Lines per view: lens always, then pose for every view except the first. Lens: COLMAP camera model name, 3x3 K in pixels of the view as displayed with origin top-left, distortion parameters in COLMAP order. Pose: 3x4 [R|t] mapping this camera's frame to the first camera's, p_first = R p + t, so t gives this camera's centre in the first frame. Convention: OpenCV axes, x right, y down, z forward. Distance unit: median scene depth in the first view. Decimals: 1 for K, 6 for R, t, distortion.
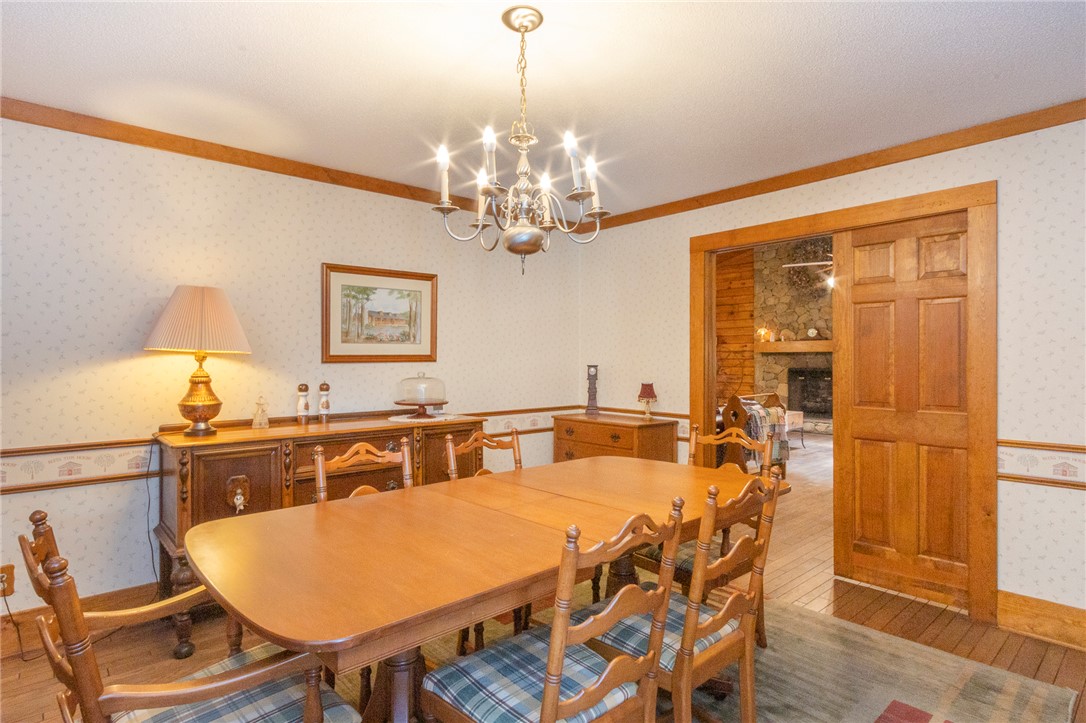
lens RADIAL K [[577.8, 0, 540.7], [0, 577.8, 356.5], [0, 0, 1]] dist [-0.000720, -0.000581]
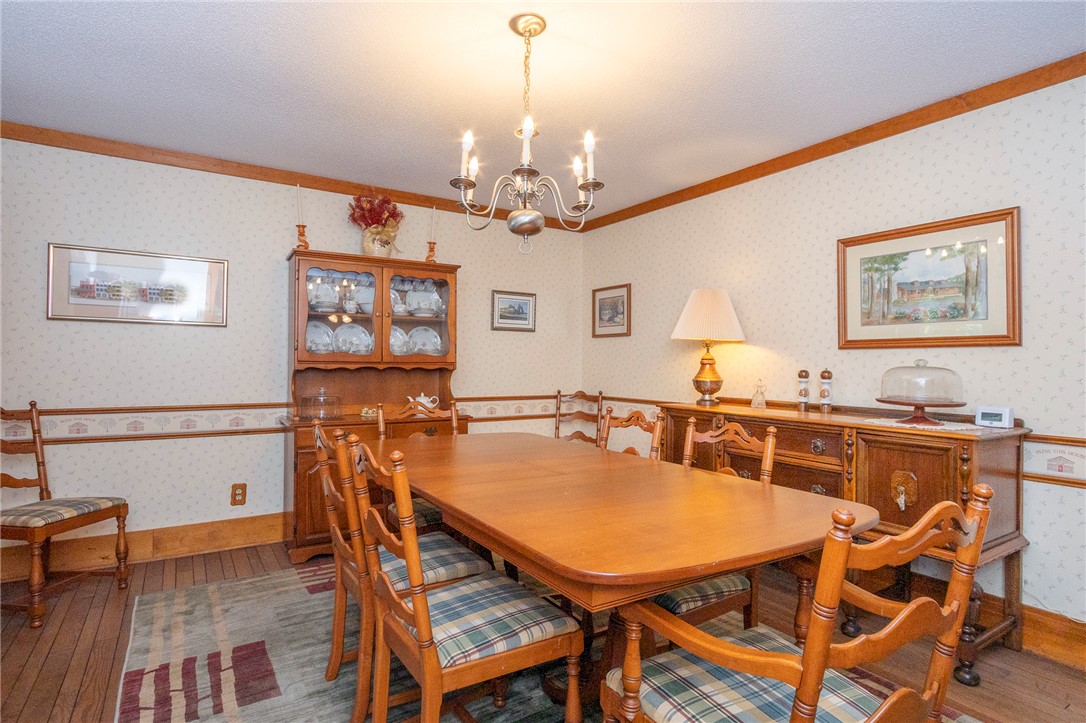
lens RADIAL K [[577.8, 0, 539.1], [0, 577.8, 359.5], [0, 0, 1]] dist [-0.000720, -0.000581]
pose [[-0.184576, -0.003511, -0.982812, 0.607592], [-0.005596, 0.999981, -0.002522, 0.032659], [0.982802, 0.005034, -0.184593, 0.697063]]
